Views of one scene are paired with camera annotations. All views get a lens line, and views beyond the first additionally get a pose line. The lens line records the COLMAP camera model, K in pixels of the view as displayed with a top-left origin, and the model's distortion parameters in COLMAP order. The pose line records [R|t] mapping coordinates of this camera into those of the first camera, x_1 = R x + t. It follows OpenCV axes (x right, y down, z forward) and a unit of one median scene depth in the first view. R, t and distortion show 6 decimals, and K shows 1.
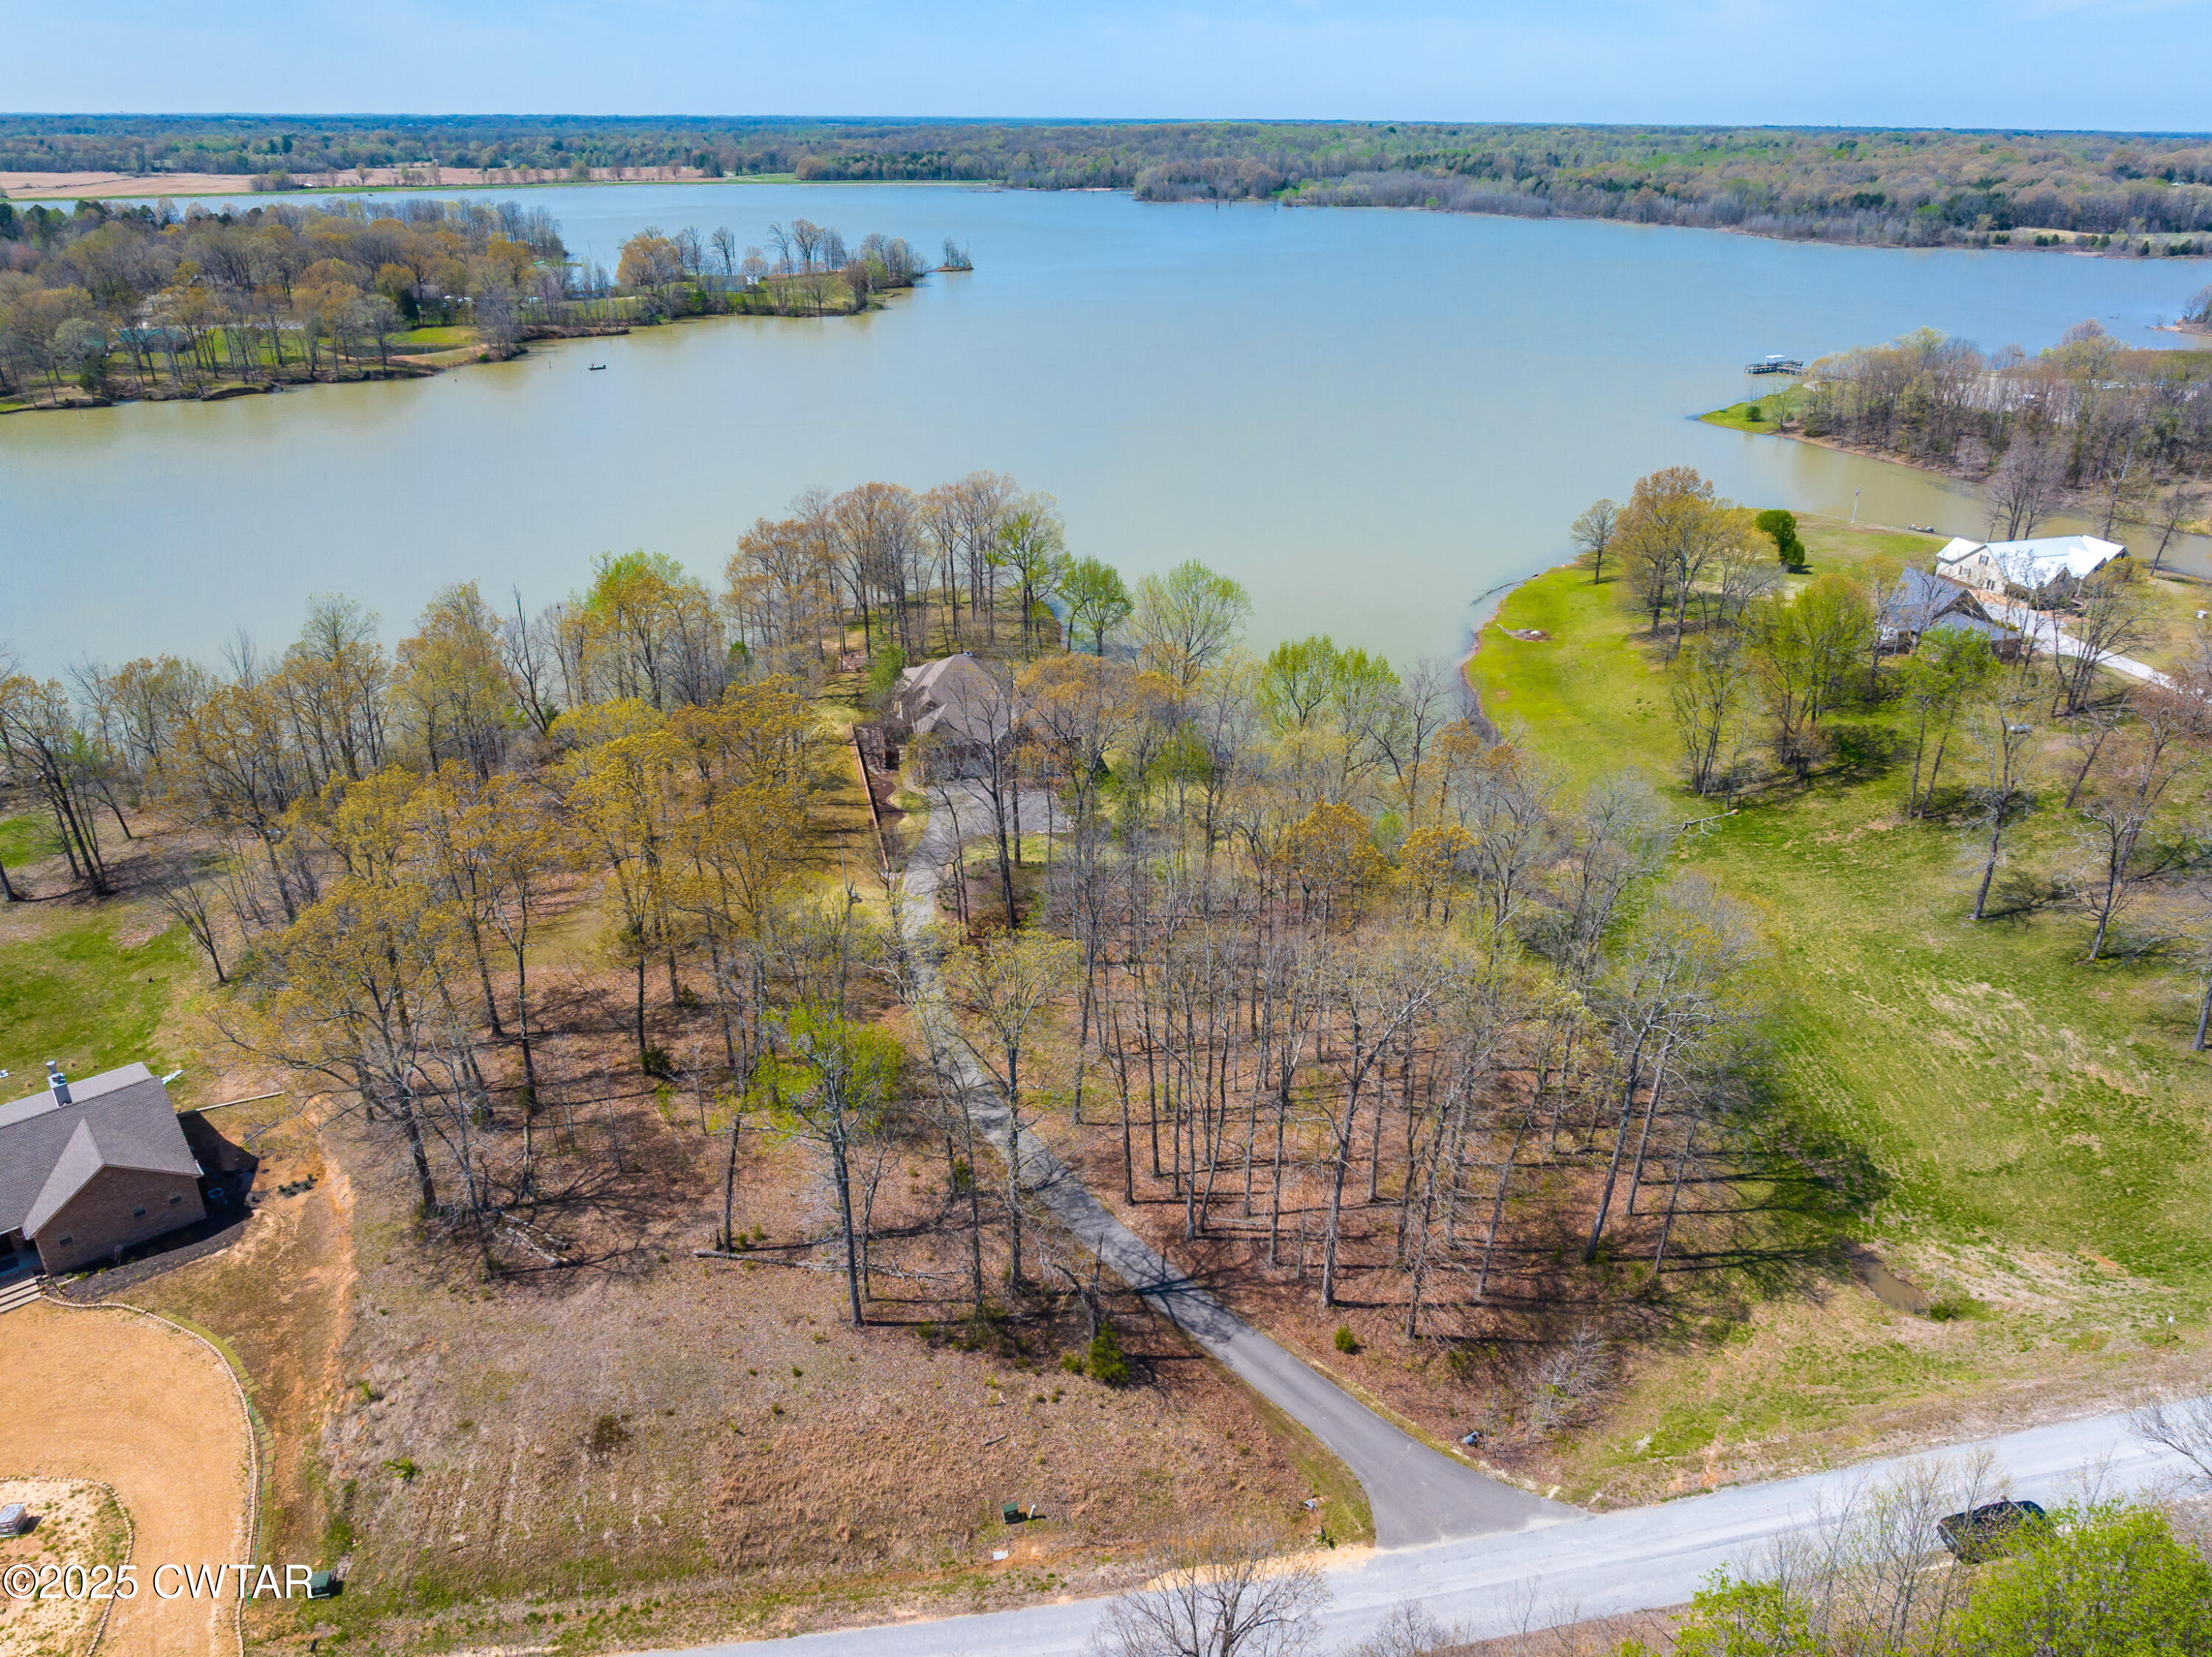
lens RADIAL K [[1557.5, 0, 1120.0], [0, 1557.5, 813.8], [0, 0, 1]] dist [-0.027801, 0.013673]
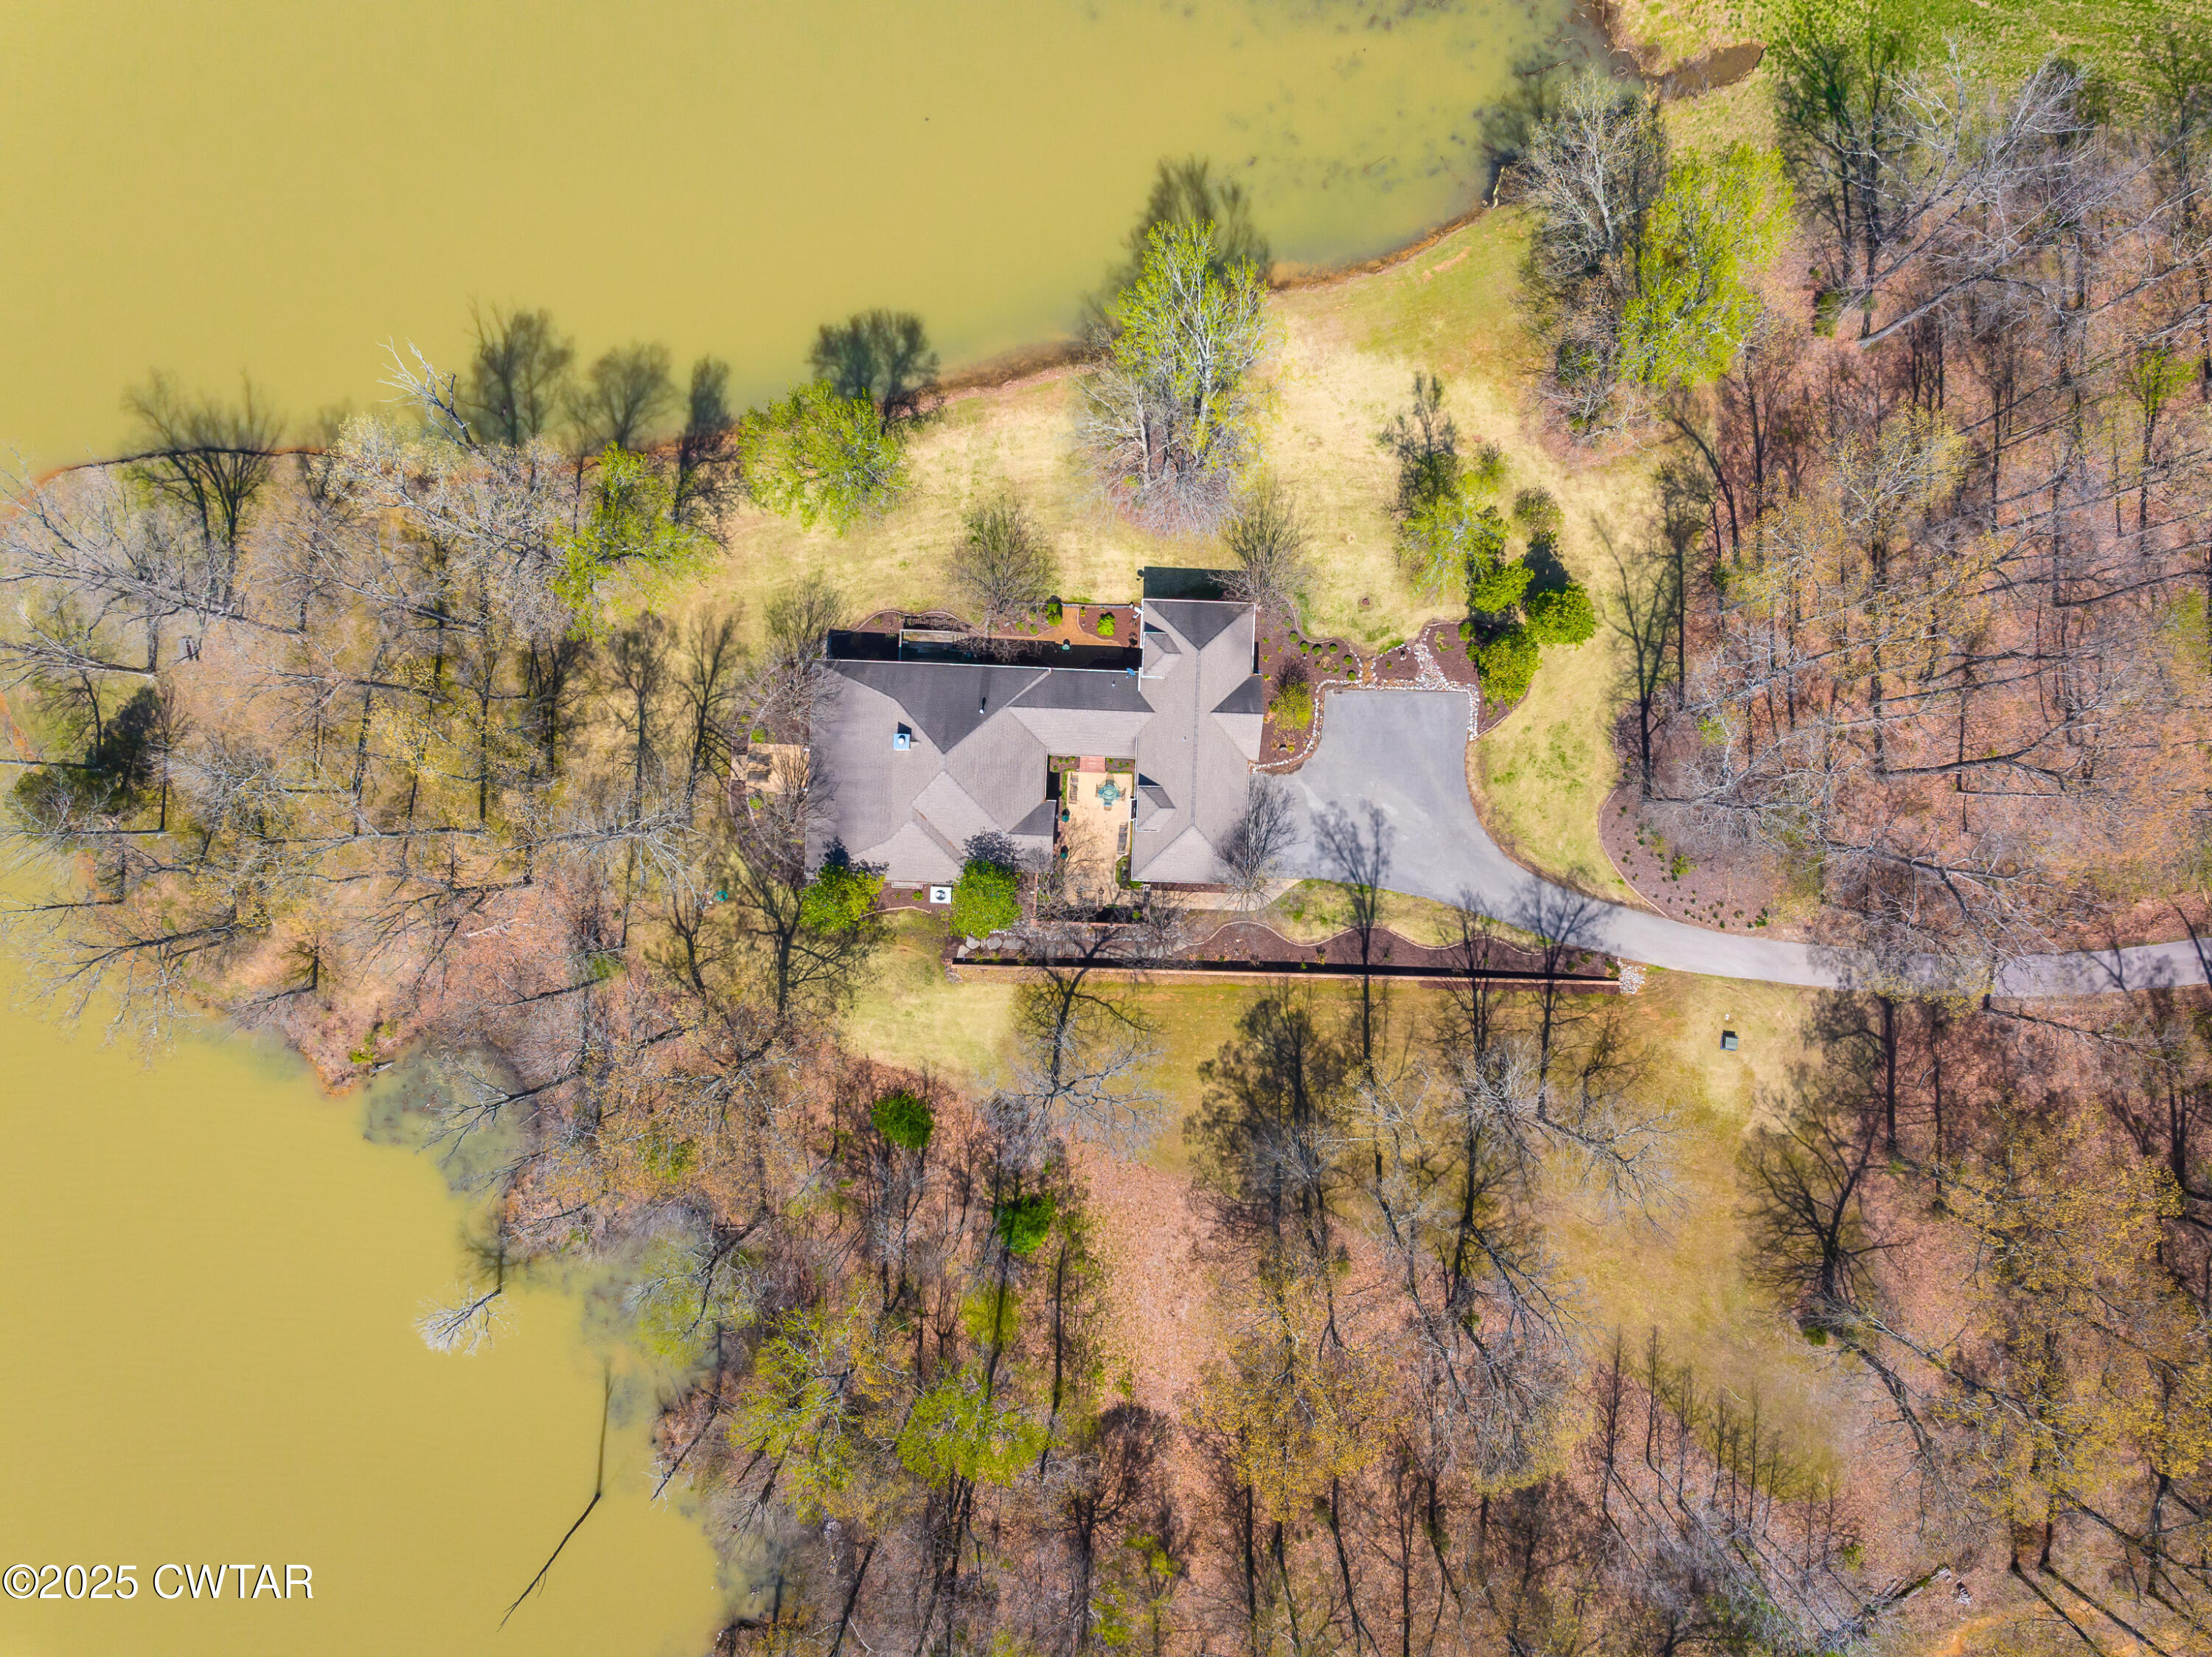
lens RADIAL K [[1557.5, 0, 1087.0], [0, 1557.5, 812.6], [0, 0, 1]] dist [-0.027801, 0.013673]
pose [[0.255006, -0.966935, 0.002835, -0.106863], [0.406974, 0.109988, 0.906794, -0.550981], [-0.877123, -0.230084, 0.421565, 0.721111]]
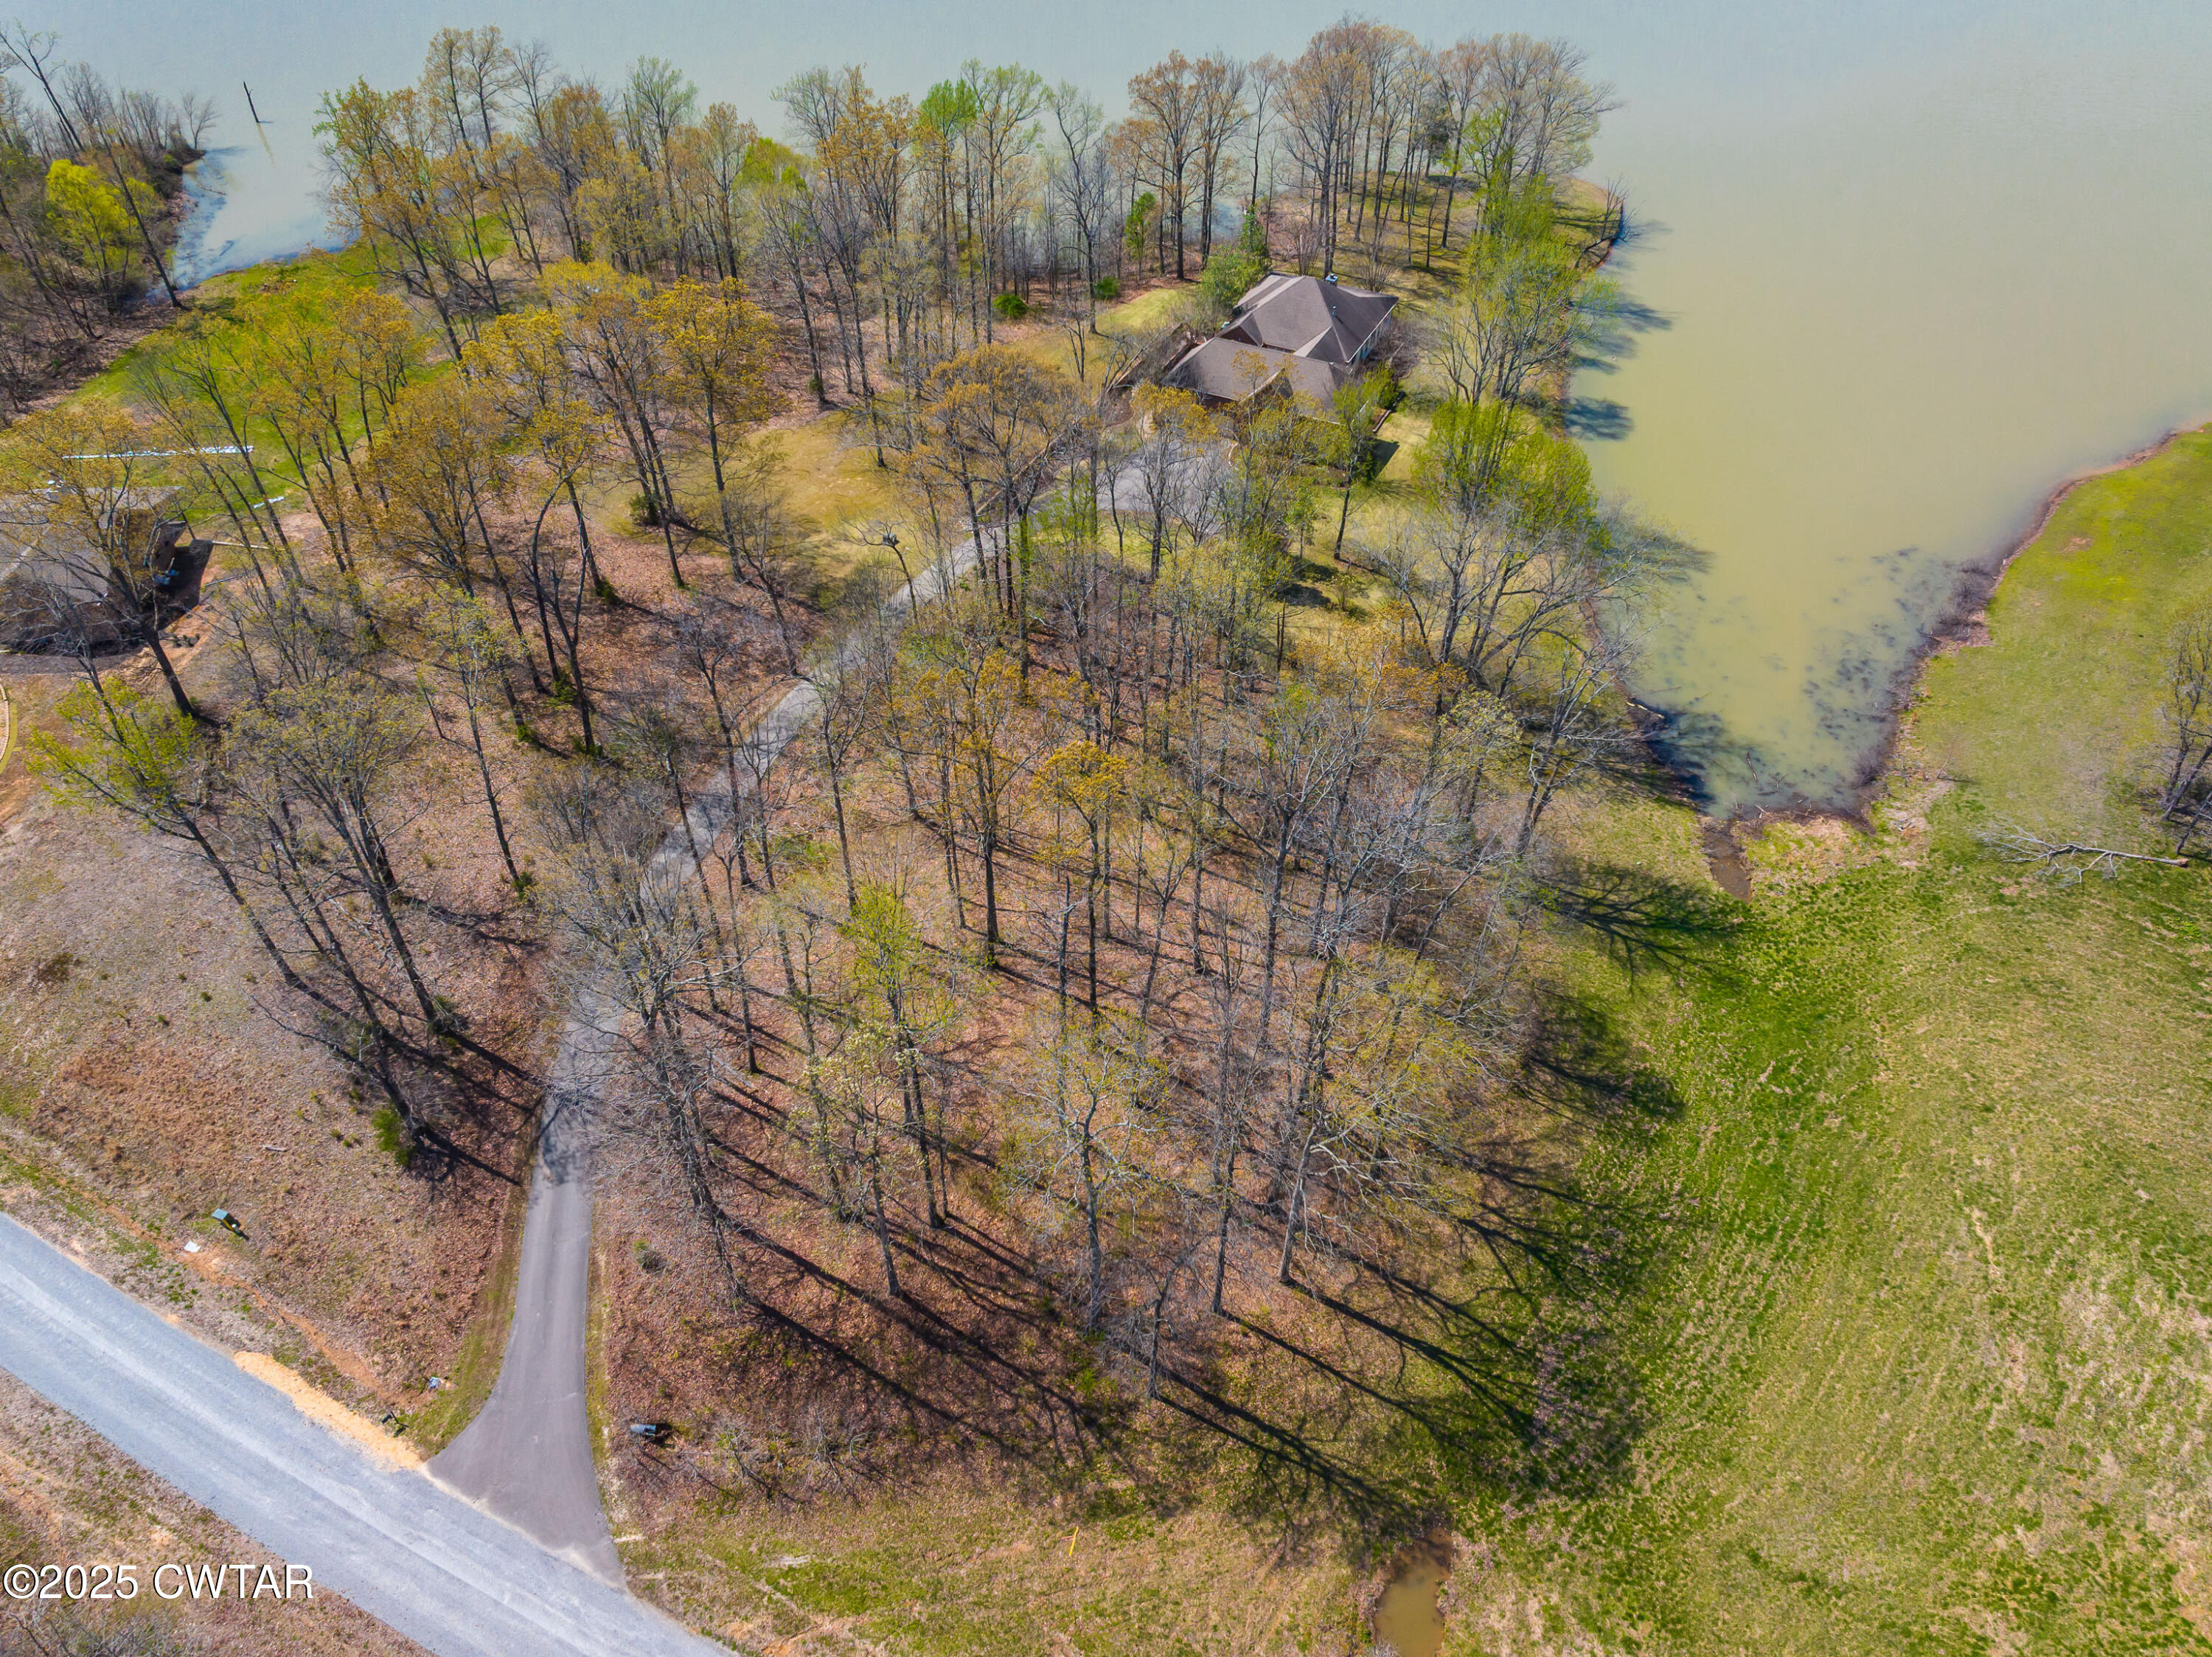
lens RADIAL K [[1557.5, 0, 1115.2], [0, 1557.5, 820.7], [0, 0, 1]] dist [-0.027801, 0.013673]
pose [[0.782701, 0.421360, -0.458078, 0.306485], [-0.254443, 0.888299, 0.382339, -0.132037], [0.568012, -0.182702, 0.802485, 0.232040]]
